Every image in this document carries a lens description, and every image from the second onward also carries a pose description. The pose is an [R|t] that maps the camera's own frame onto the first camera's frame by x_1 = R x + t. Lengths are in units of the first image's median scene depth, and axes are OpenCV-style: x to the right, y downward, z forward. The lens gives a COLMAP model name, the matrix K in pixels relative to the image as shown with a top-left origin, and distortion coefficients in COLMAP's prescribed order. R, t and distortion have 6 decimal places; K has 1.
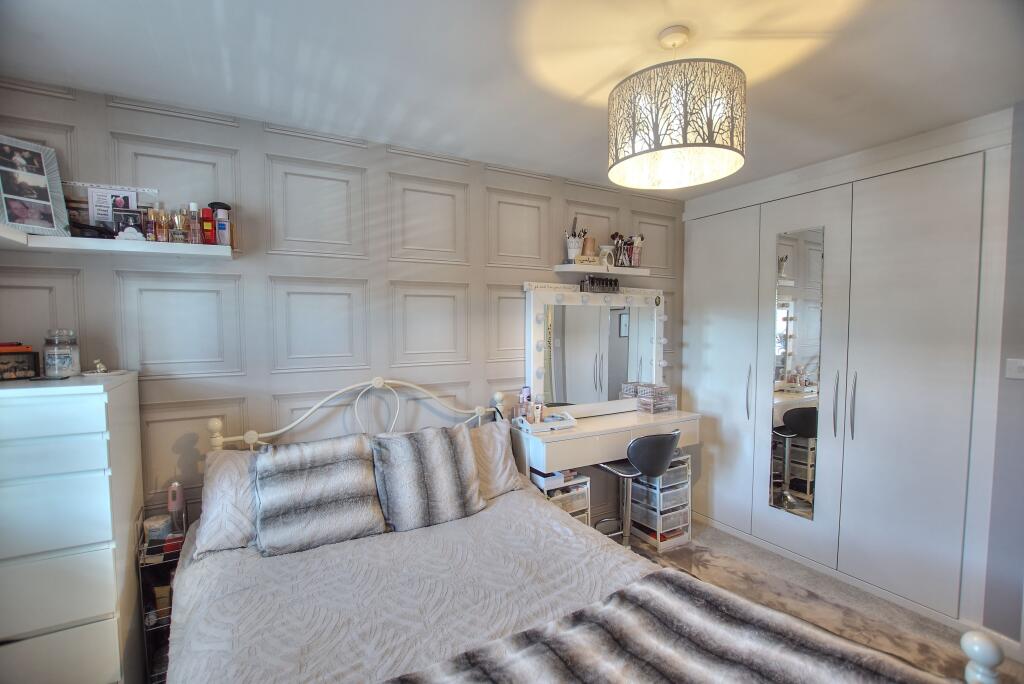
lens RADIAL K [[456.8, 0, 507.2], [0, 456.8, 344.8], [0, 0, 1]] dist [-0.019136, 0.000068]
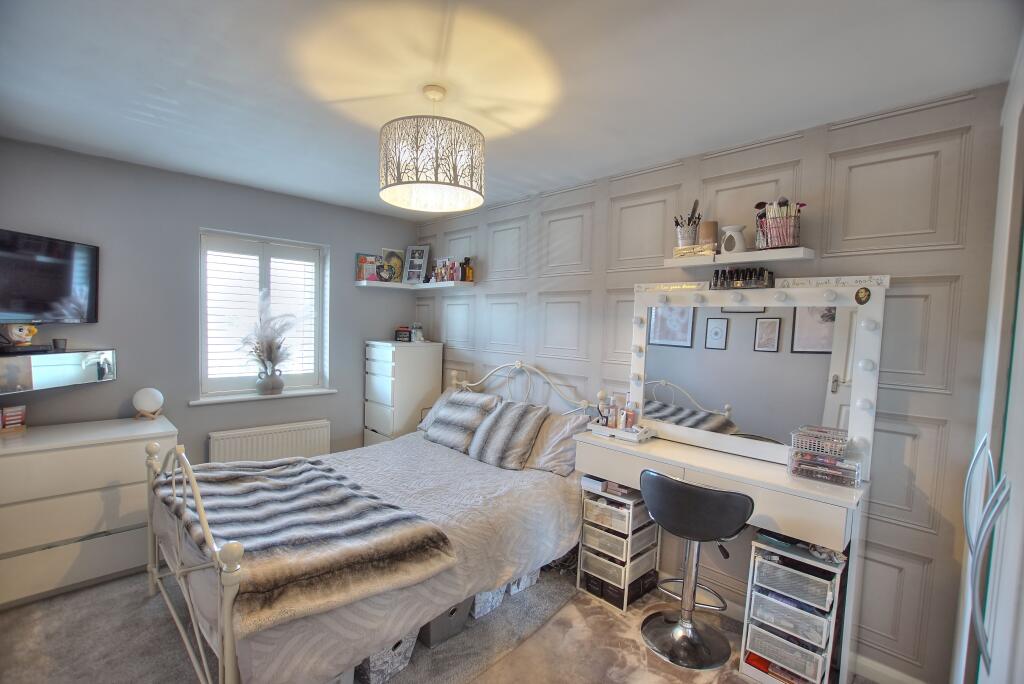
lens RADIAL K [[456.8, 0, 510.1], [0, 456.8, 340.5], [0, 0, 1]] dist [-0.019136, 0.000068]
pose [[0.263335, 0.048126, -0.963503, 0.983937], [-0.074563, 0.996783, 0.029410, -0.029126], [0.961818, 0.064097, 0.266077, 0.537556]]
